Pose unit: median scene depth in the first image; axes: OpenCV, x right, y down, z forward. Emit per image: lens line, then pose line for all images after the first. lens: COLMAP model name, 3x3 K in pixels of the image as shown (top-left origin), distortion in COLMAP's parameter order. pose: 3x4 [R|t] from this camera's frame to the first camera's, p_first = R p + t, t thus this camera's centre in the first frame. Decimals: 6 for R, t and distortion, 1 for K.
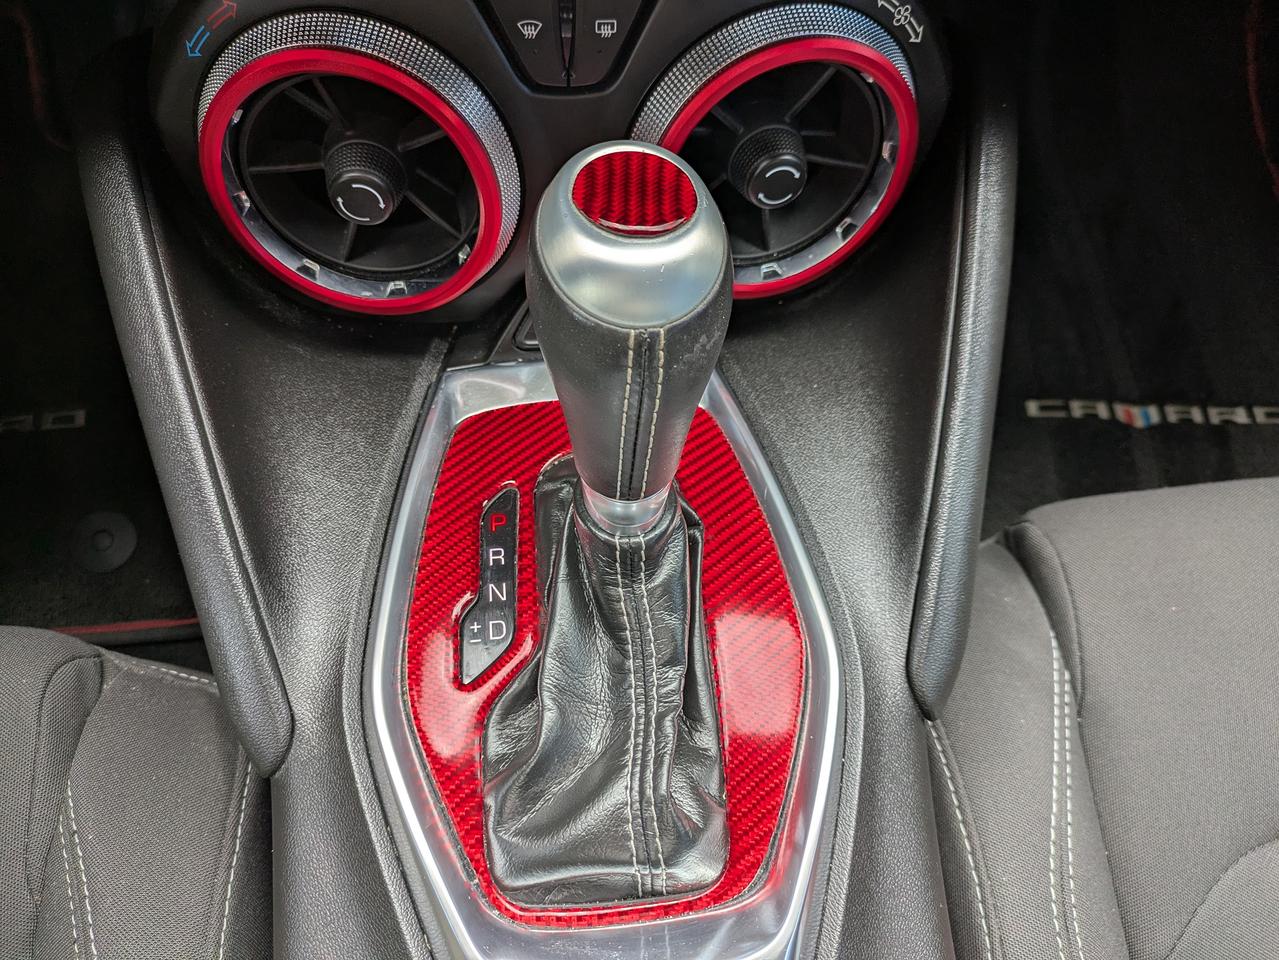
lens RADIAL K [[971.0, 0, 643.2], [0, 971.0, 475.3], [0, 0, 1]] dist [-0.002718, 0.005053]
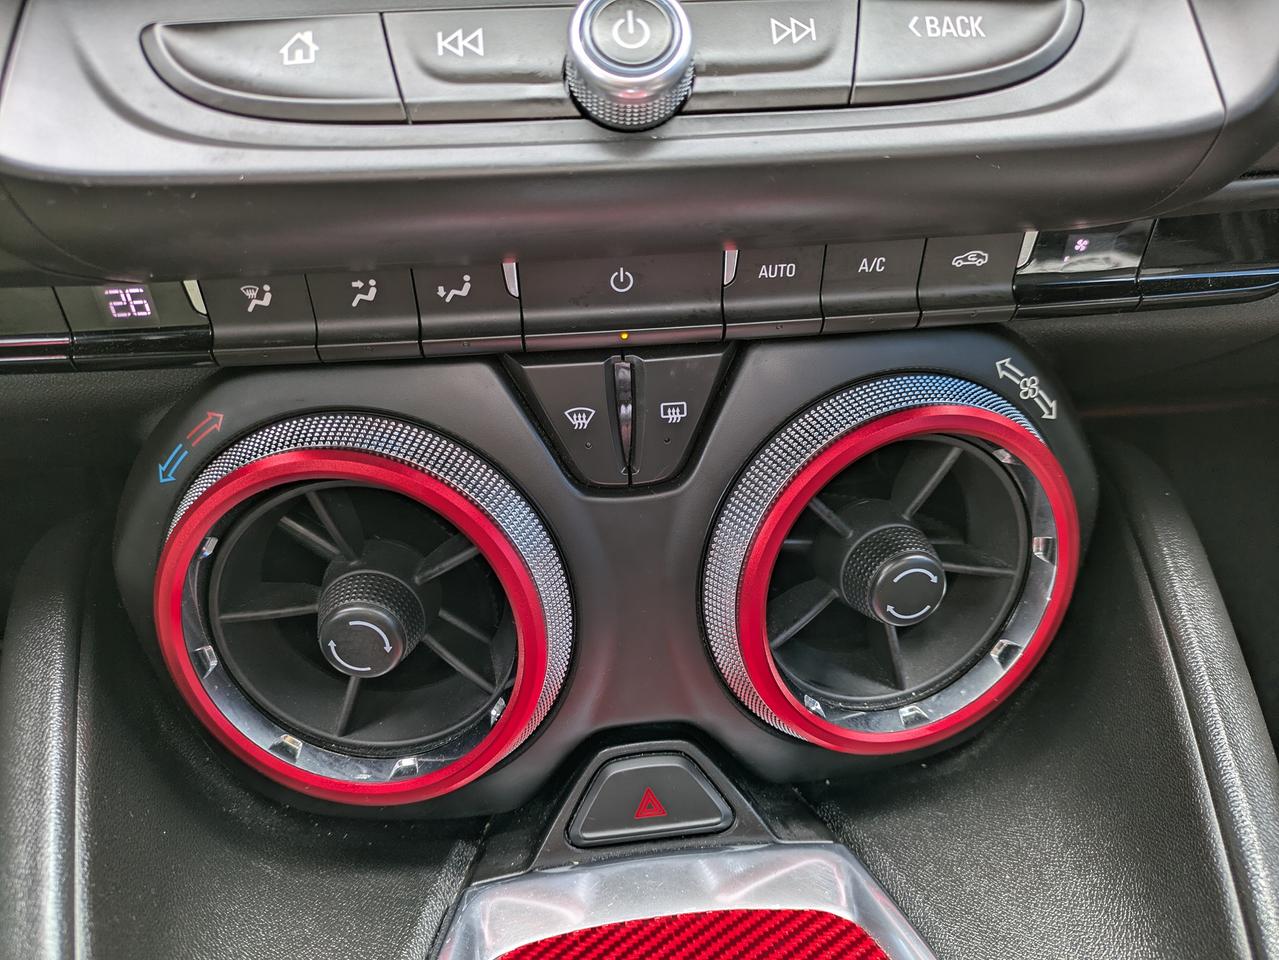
lens RADIAL K [[1038.1, 0, 652.8], [0, 1038.1, 480.9], [0, 0, 1]] dist [0.009418, -0.004729]
pose [[0.996331, -0.077925, -0.035397, -0.025406], [0.051311, 0.874848, -0.481673, 0.004199], [0.068501, 0.478089, 0.875636, 0.231206]]
